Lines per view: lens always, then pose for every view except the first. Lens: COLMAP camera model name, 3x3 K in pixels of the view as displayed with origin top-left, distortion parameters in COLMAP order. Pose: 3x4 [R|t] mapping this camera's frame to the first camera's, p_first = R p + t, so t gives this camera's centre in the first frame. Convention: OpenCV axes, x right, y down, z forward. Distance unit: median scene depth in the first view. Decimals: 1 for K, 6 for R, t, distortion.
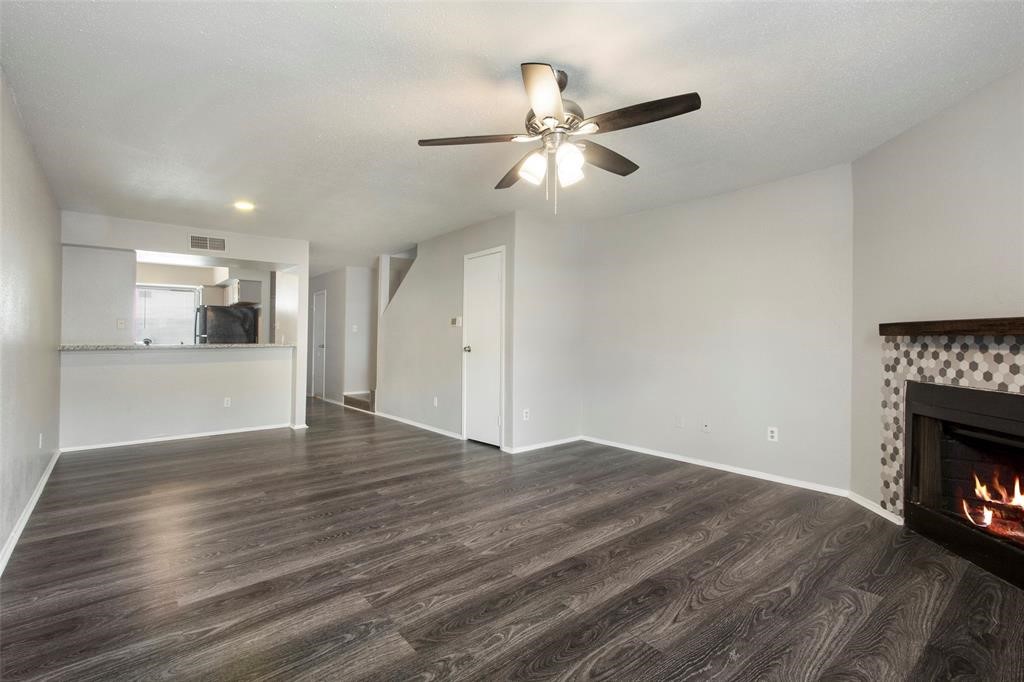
lens RADIAL K [[480.3, 0, 514.1], [0, 480.3, 333.9], [0, 0, 1]] dist [-0.000847, -0.000318]
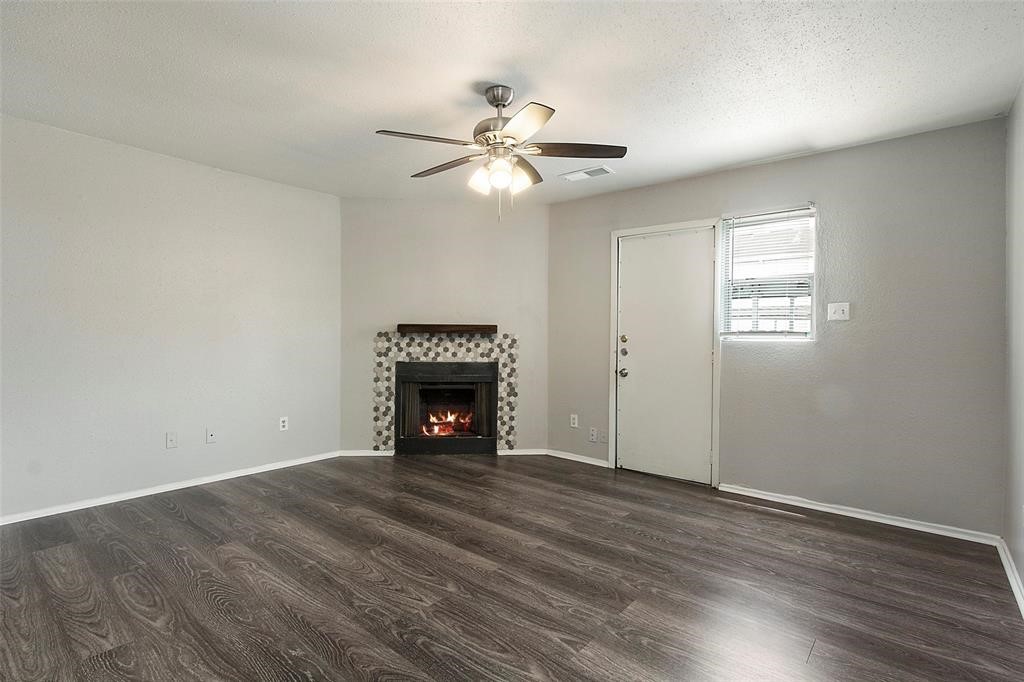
lens RADIAL K [[480.3, 0, 515.6], [0, 480.3, 350.0], [0, 0, 1]] dist [-0.000847, -0.000318]
pose [[-0.180235, -0.033638, 0.983048, -0.815689], [-0.017706, 0.999364, 0.030950, 0.005384], [-0.983464, -0.011828, -0.180716, 0.948471]]
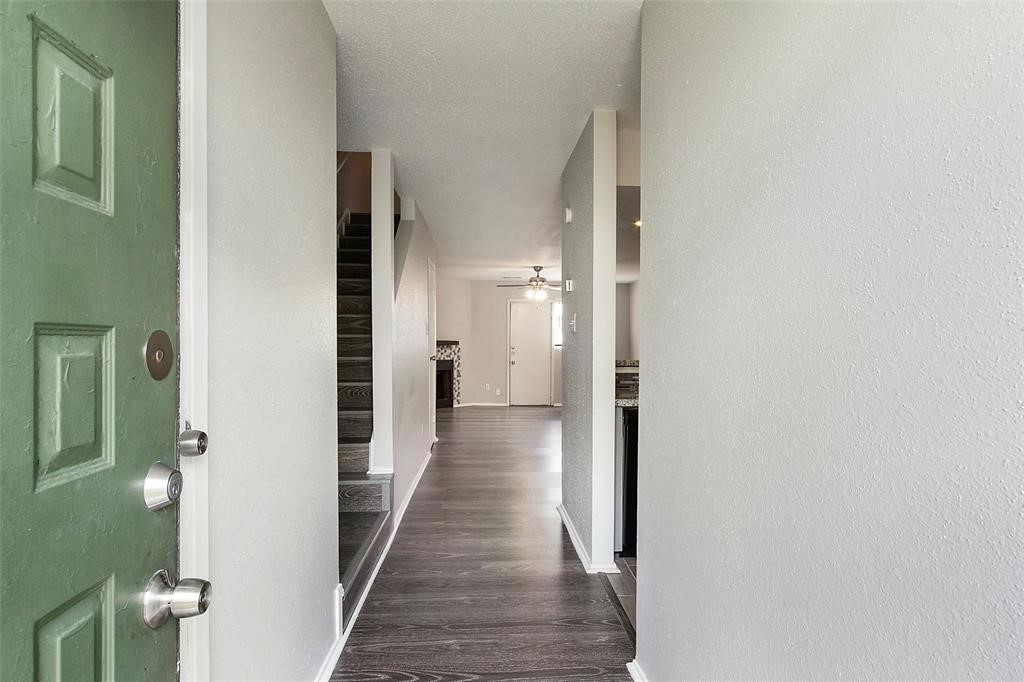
lens RADIAL K [[571.5, 0, 512.3], [0, 571.5, 345.0], [0, 0, 1]] dist [-0.000240, -0.000001]
pose [[-0.798982, -0.001633, 0.601352, -1.922653], [-0.013826, 0.999782, -0.015654, 0.061138], [-0.601196, -0.020821, -0.798831, 3.835153]]
